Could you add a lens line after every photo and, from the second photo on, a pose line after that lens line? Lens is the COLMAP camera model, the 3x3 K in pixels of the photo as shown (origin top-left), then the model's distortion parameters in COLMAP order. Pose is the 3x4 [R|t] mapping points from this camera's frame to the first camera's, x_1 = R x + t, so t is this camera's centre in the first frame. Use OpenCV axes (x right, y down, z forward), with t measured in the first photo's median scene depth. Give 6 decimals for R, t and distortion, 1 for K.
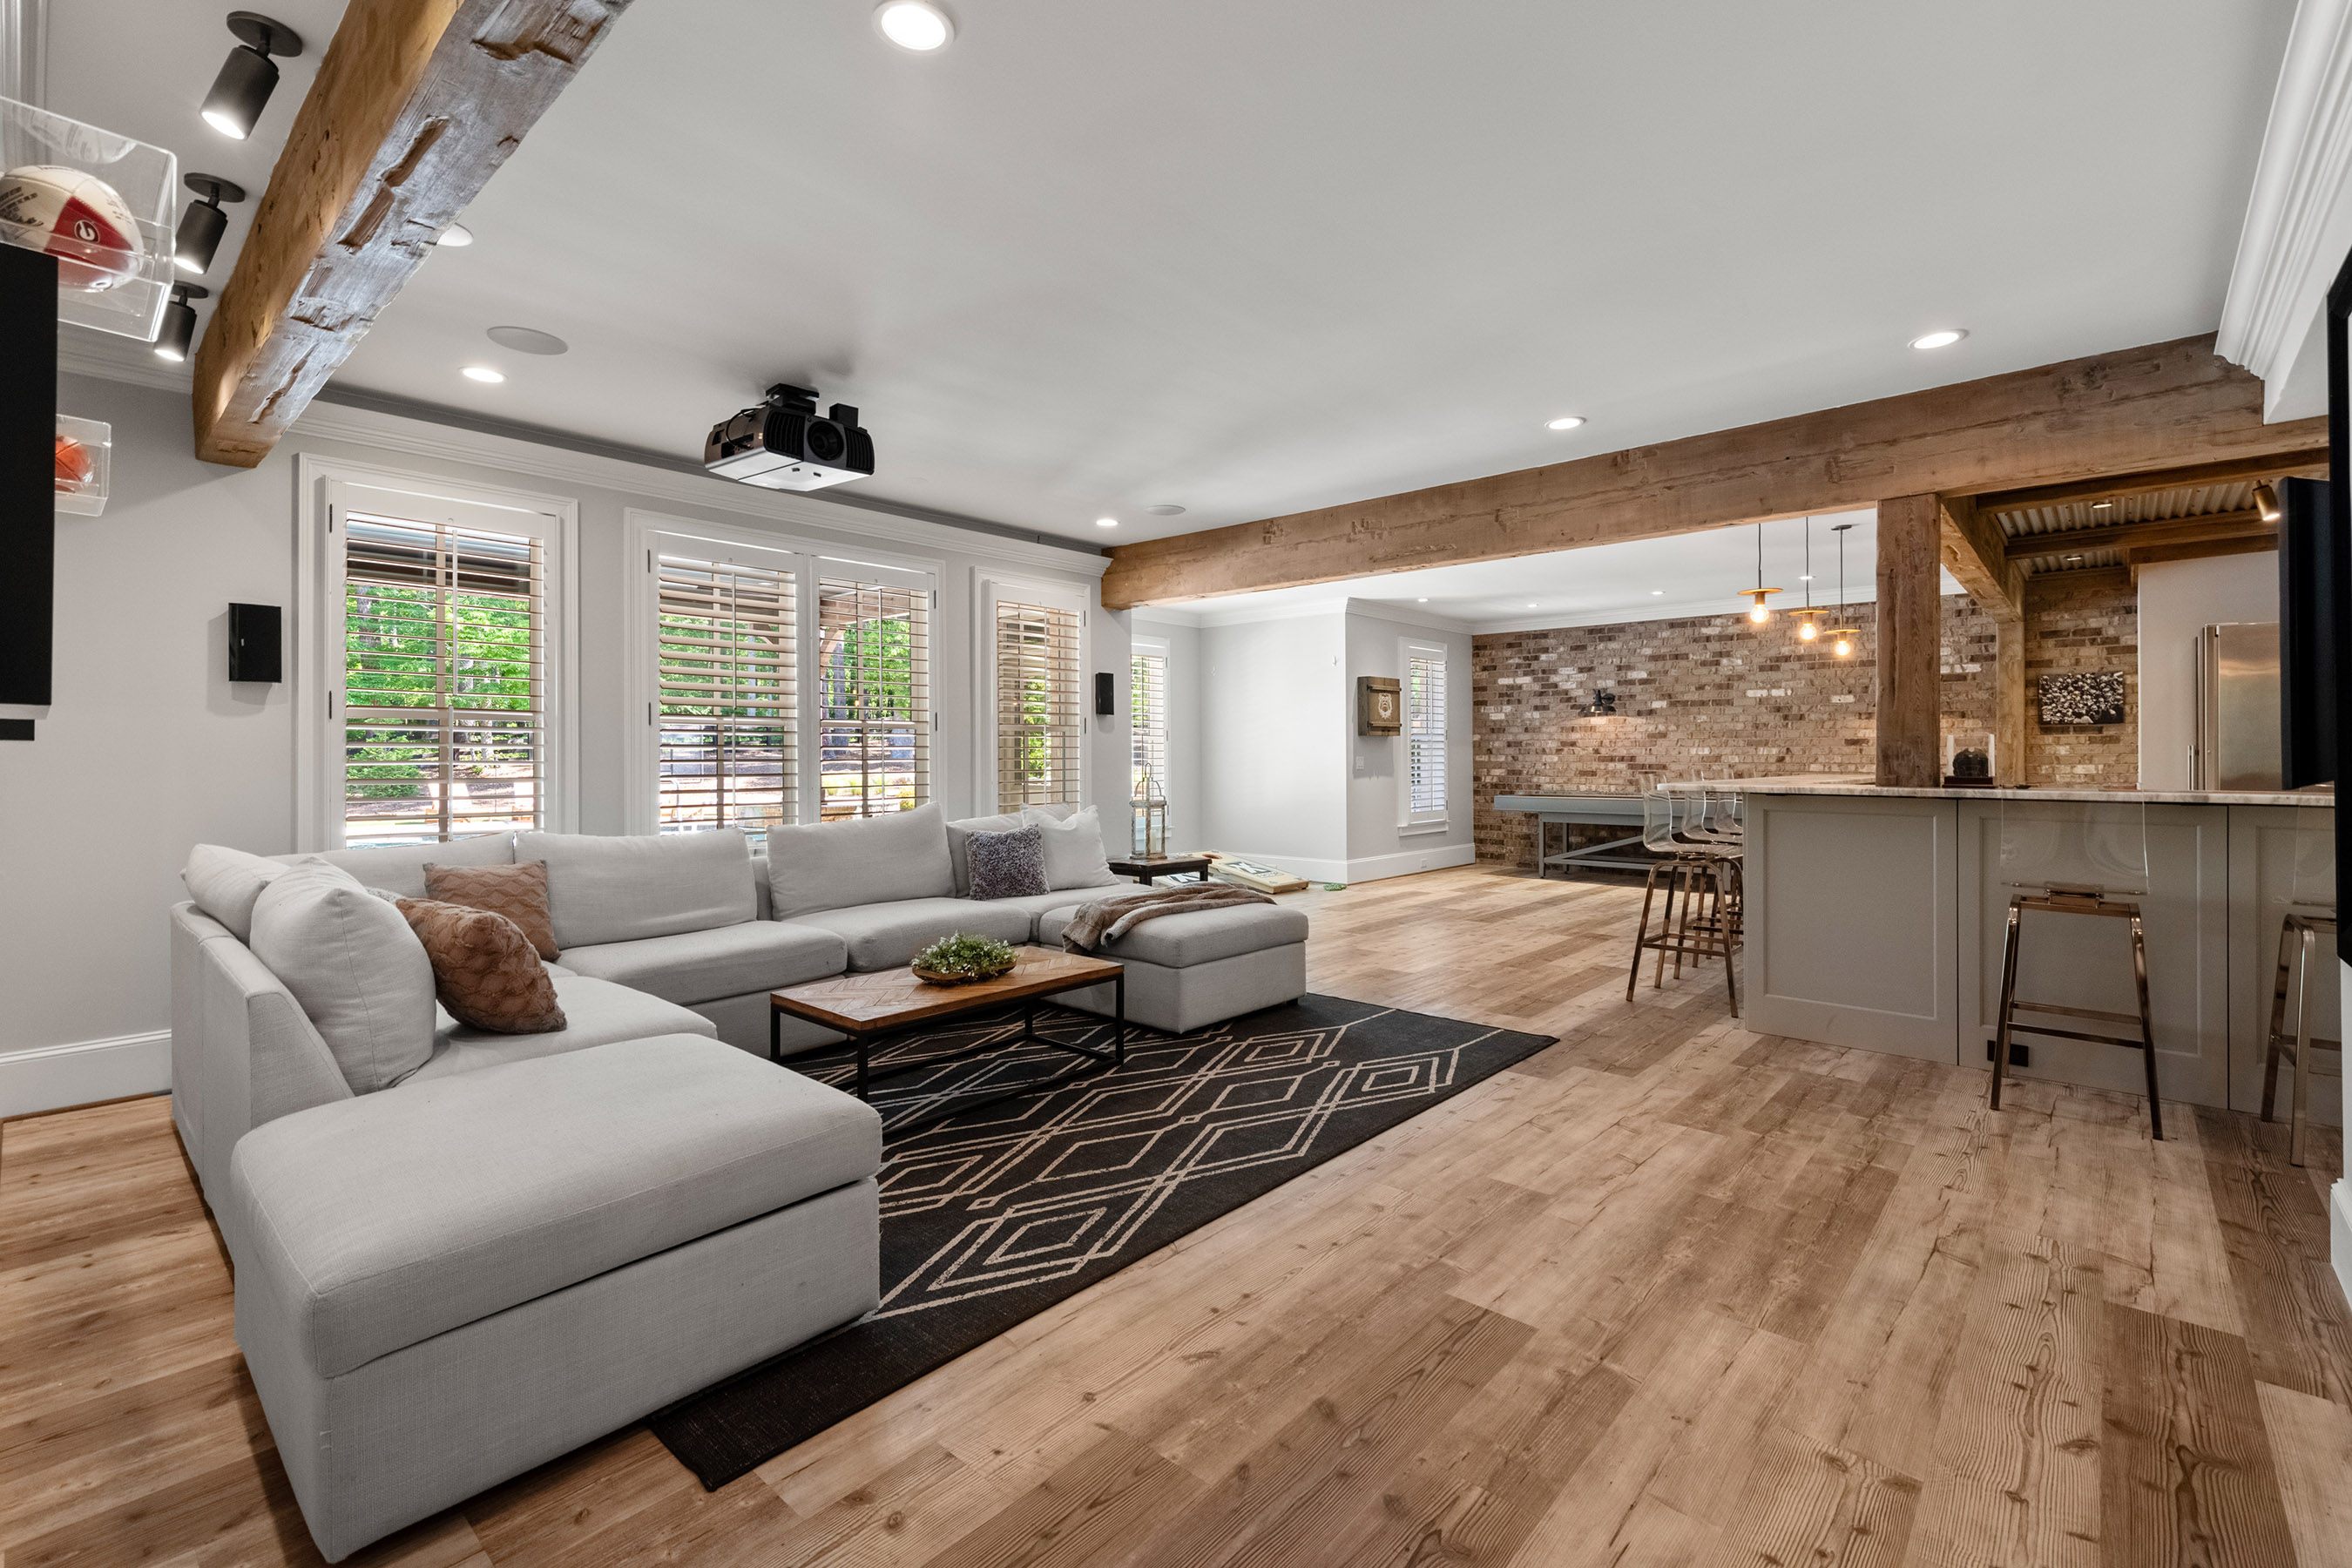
lens RADIAL K [[1041.5, 0, 1182.6], [0, 1041.5, 749.4], [0, 0, 1]] dist [0.009836, 0.000038]
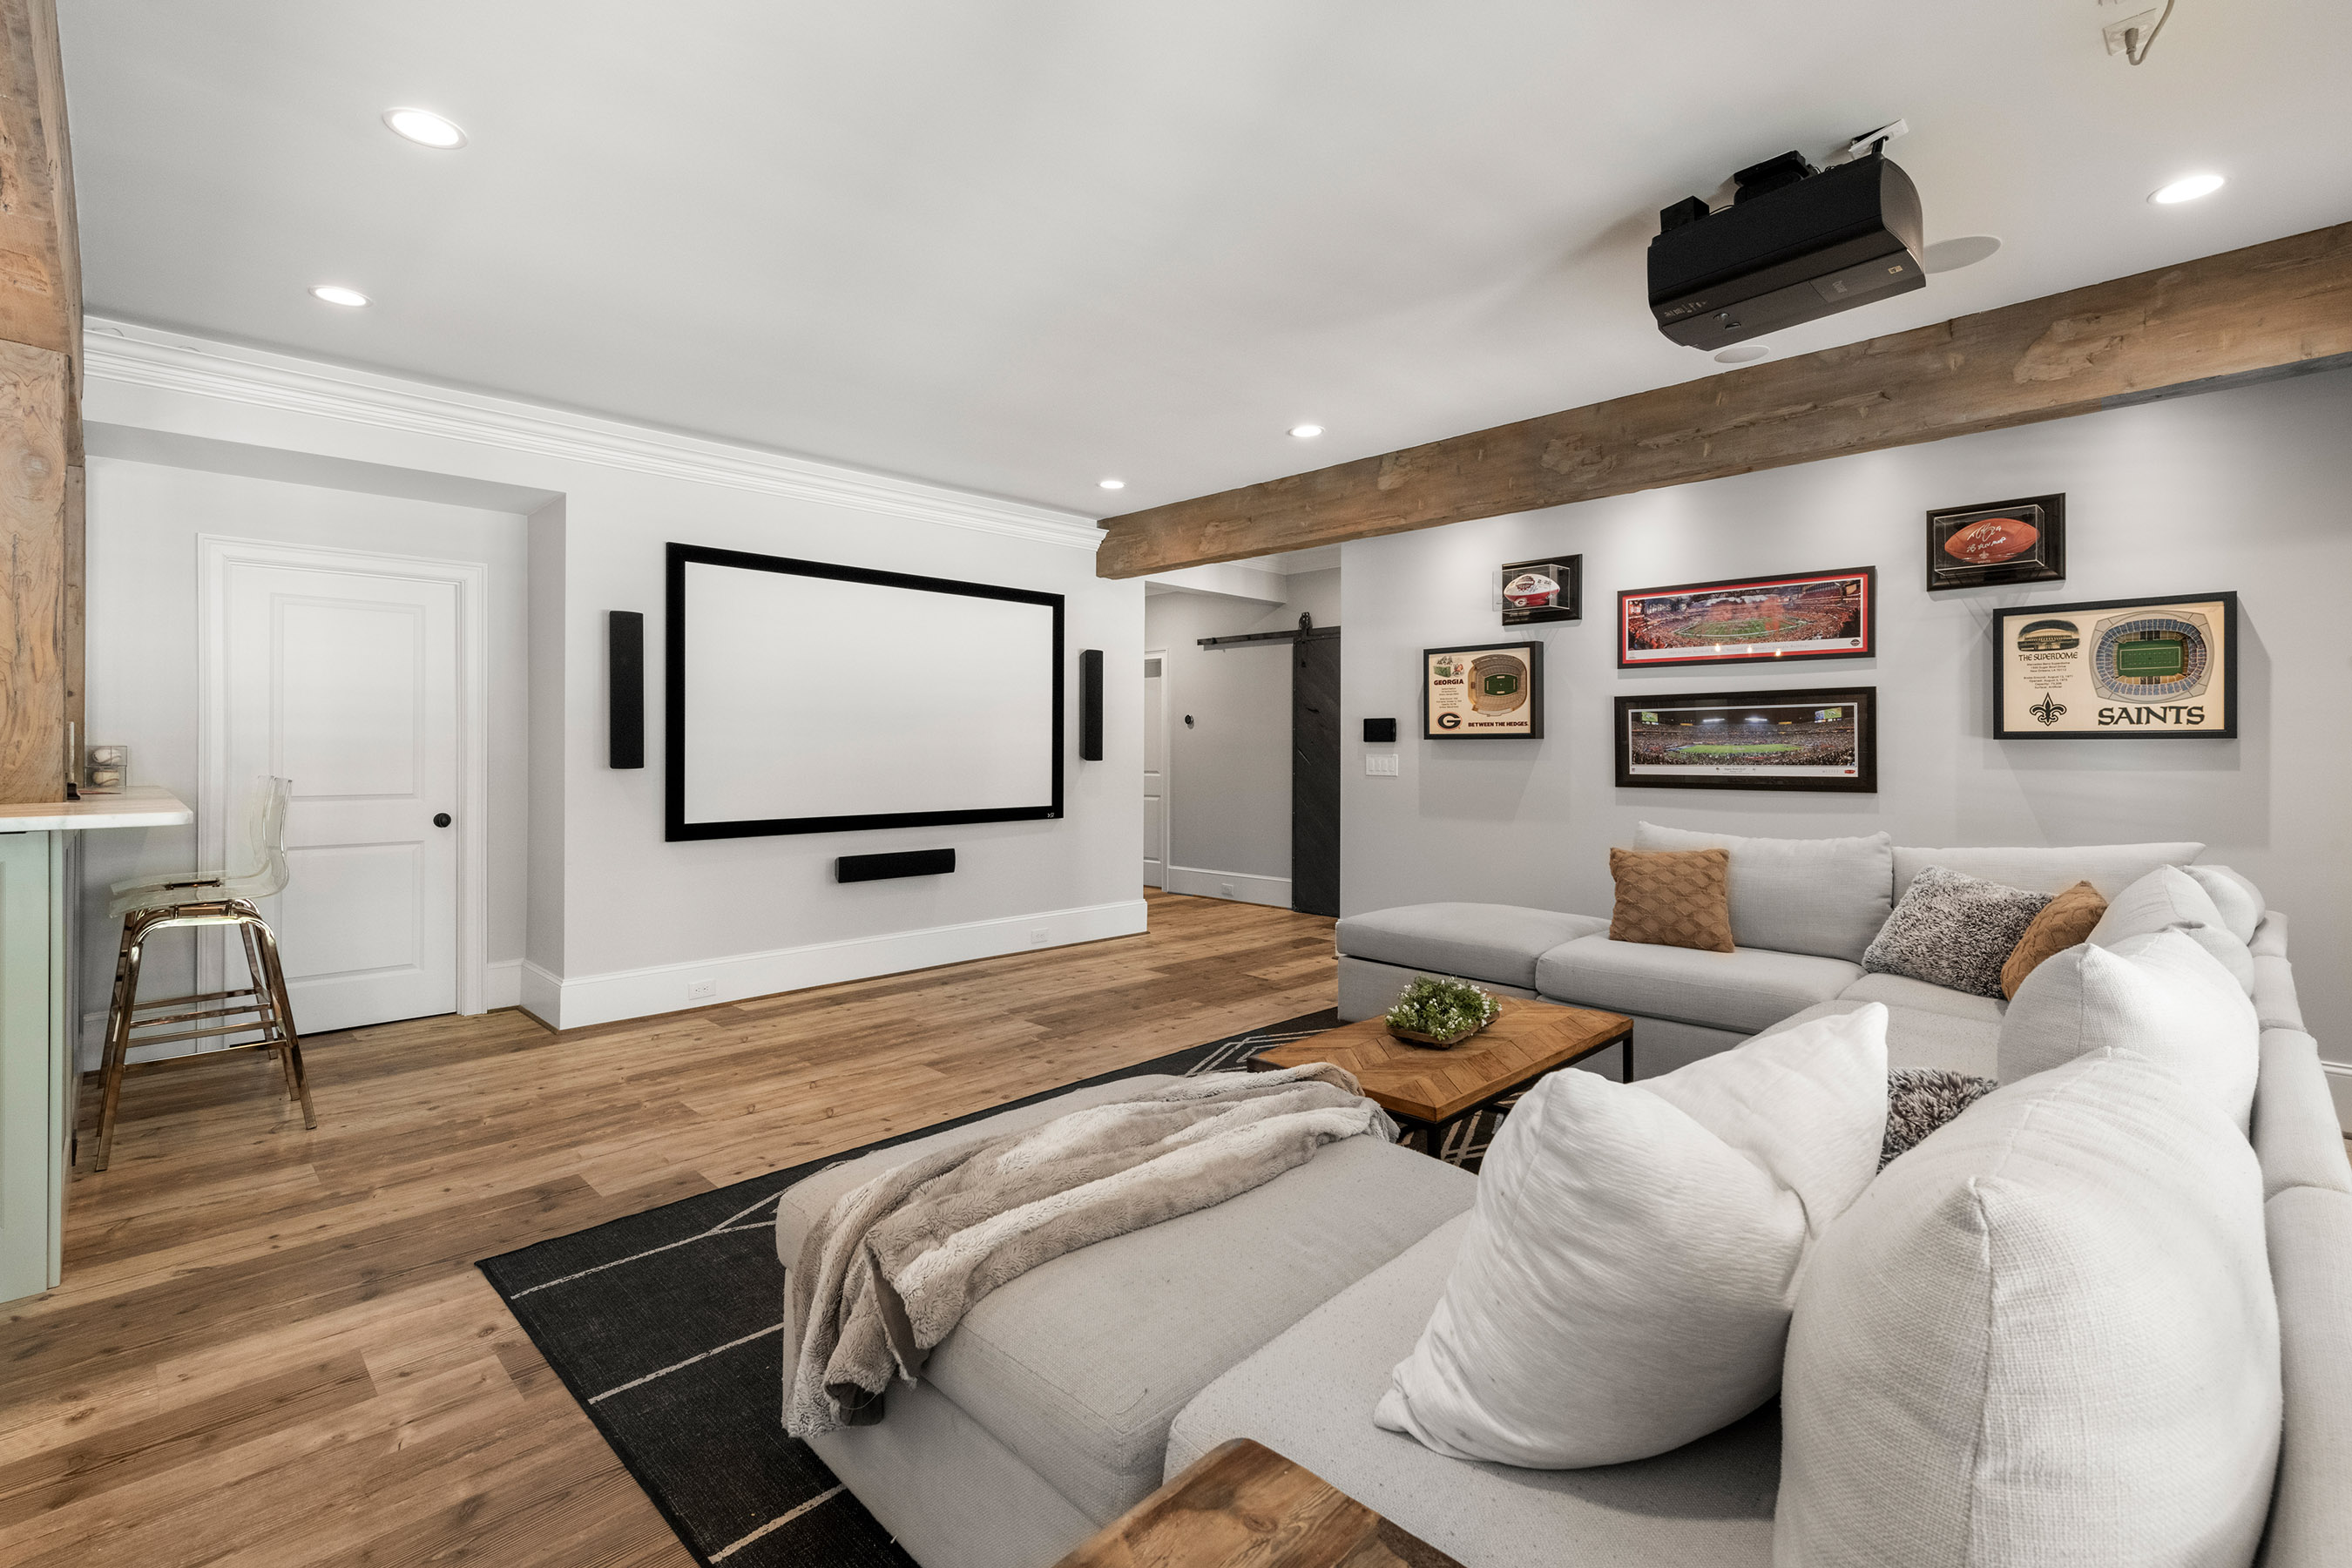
lens RADIAL K [[1041.5, 0, 1182.6], [0, 1041.5, 749.4], [0, 0, 1]] dist [0.009836, 0.000038]
pose [[-0.998781, 0.003493, 0.049230, -0.063157], [0.003217, 0.999979, -0.005678, 0.011126], [-0.049249, -0.005512, -0.998771, 2.185299]]
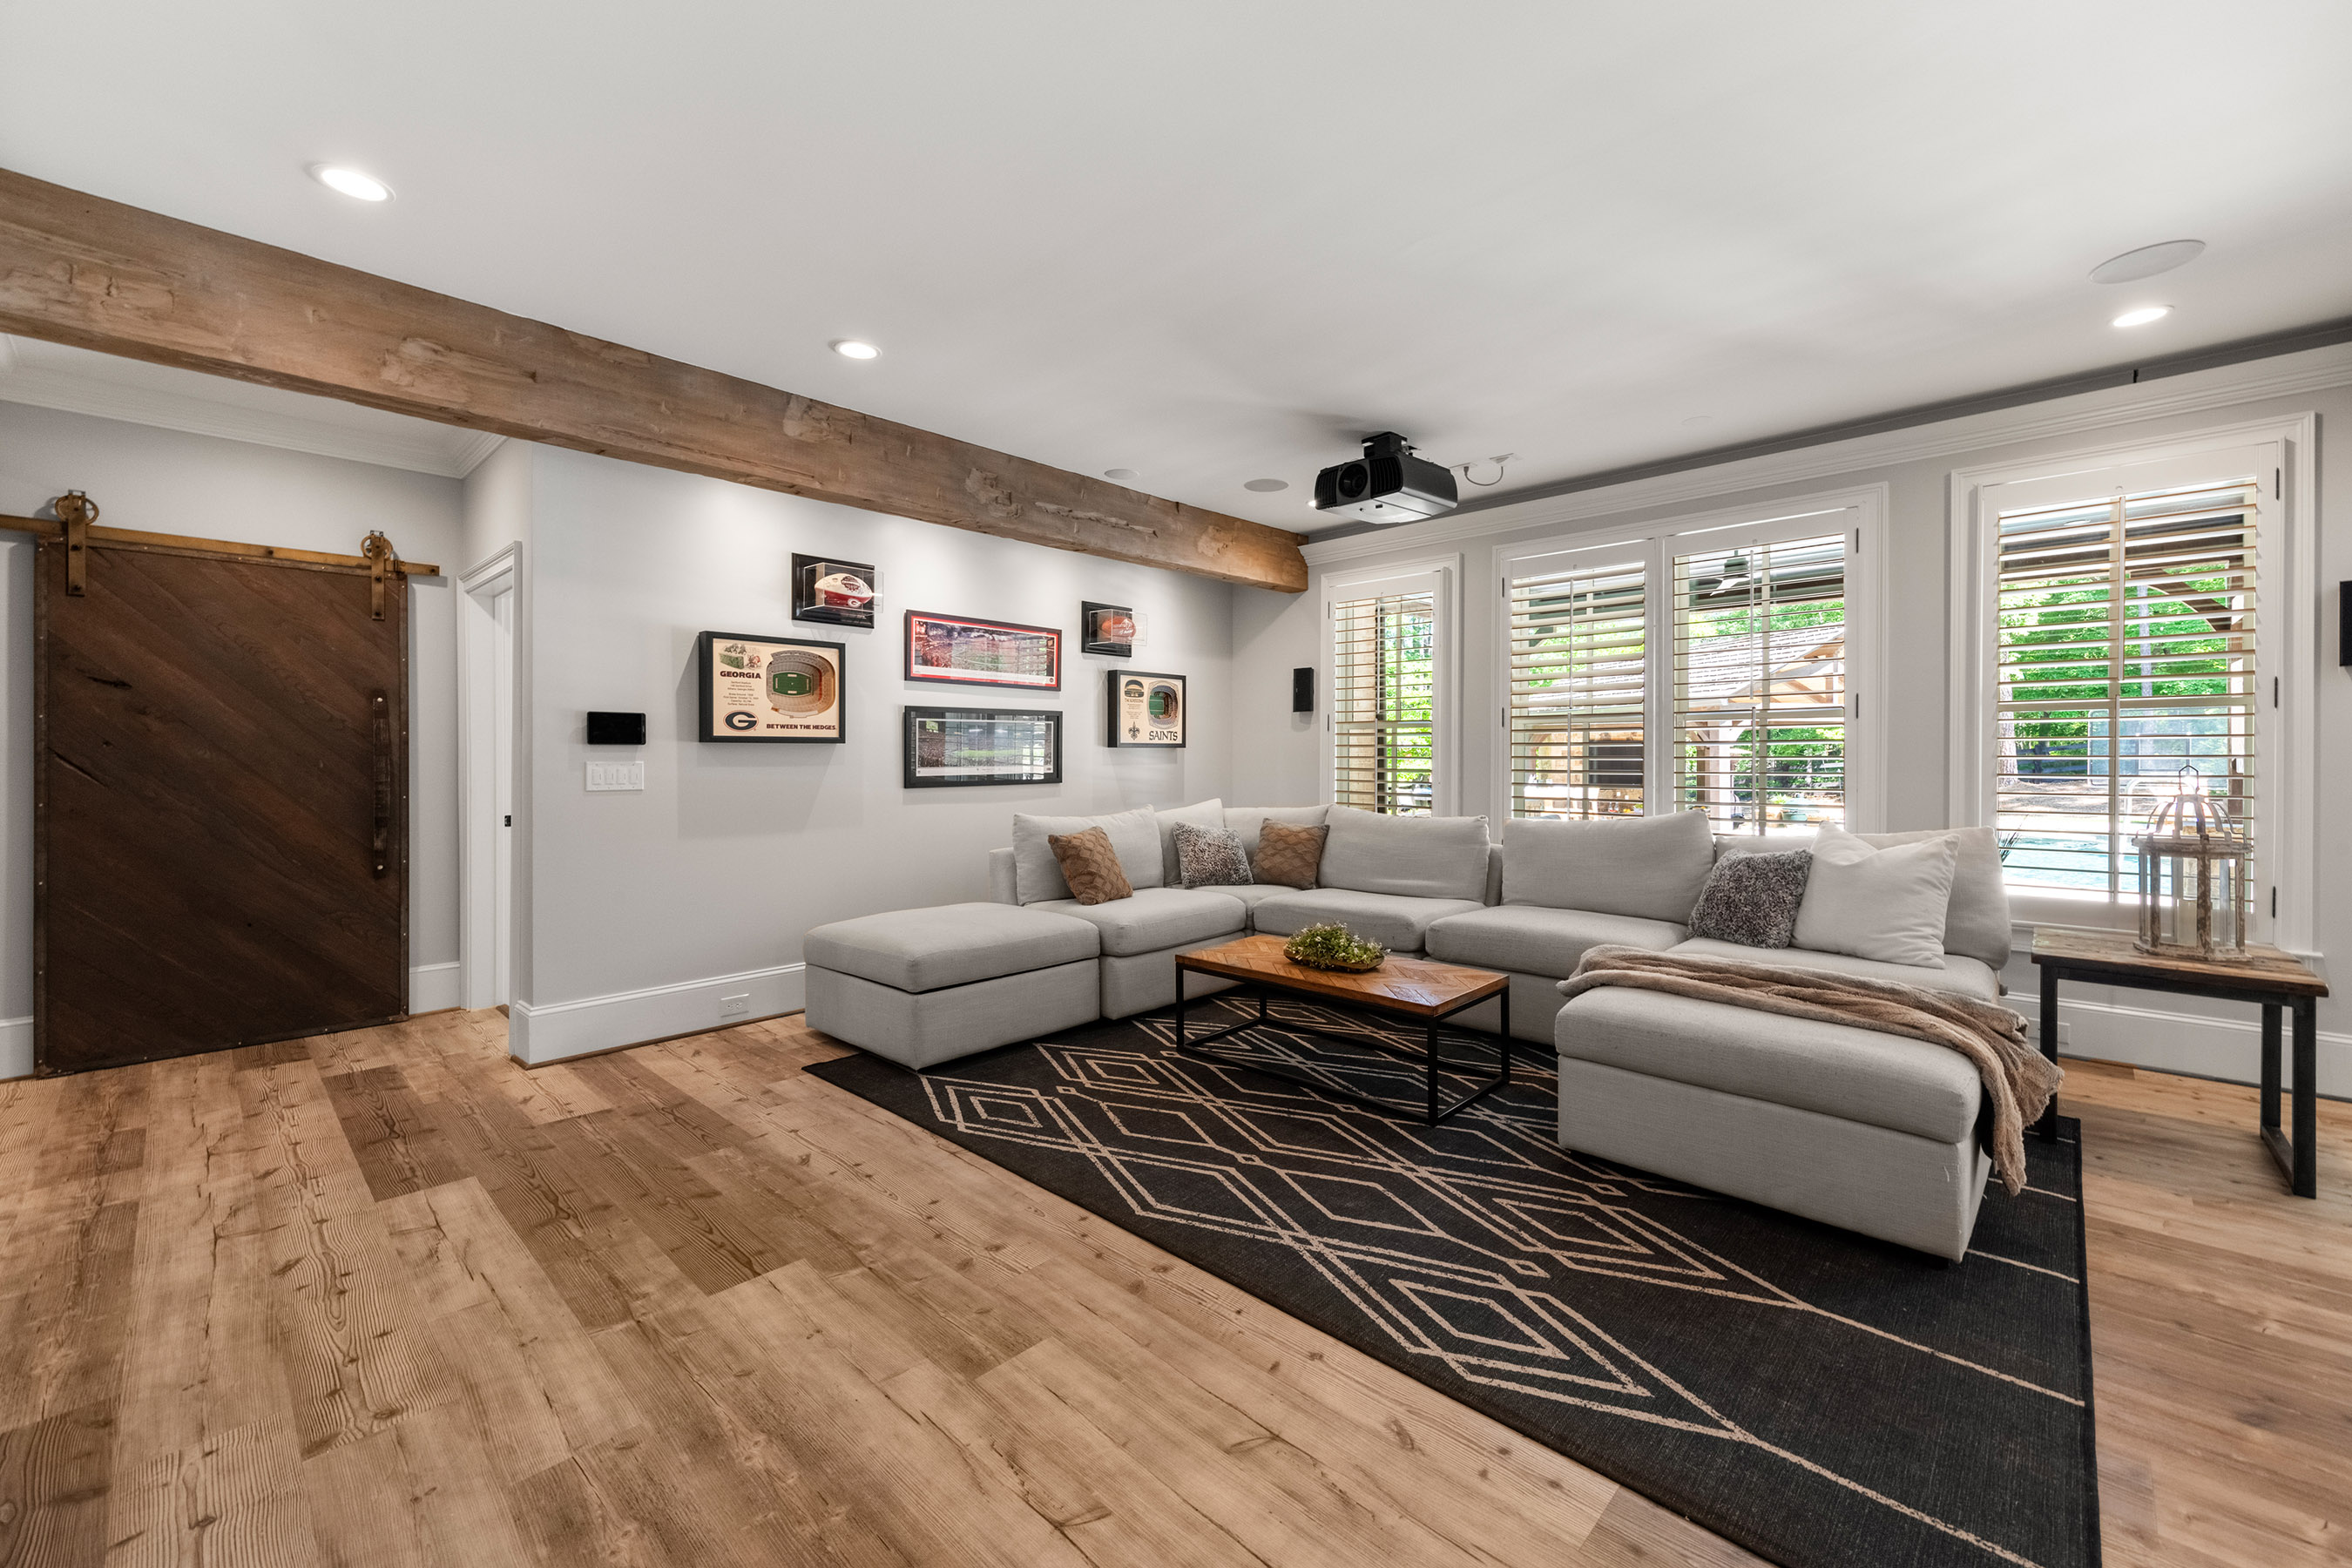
lens RADIAL K [[938.1, 0, 1172.3], [0, 938.1, 759.6], [0, 0, 1]] dist [0.012335, -0.000665]
pose [[-0.035377, 0.010247, -0.999321, 0.899691], [0.007423, 0.999923, 0.009991, 0.001160], [0.999346, -0.007065, -0.035451, 1.062247]]
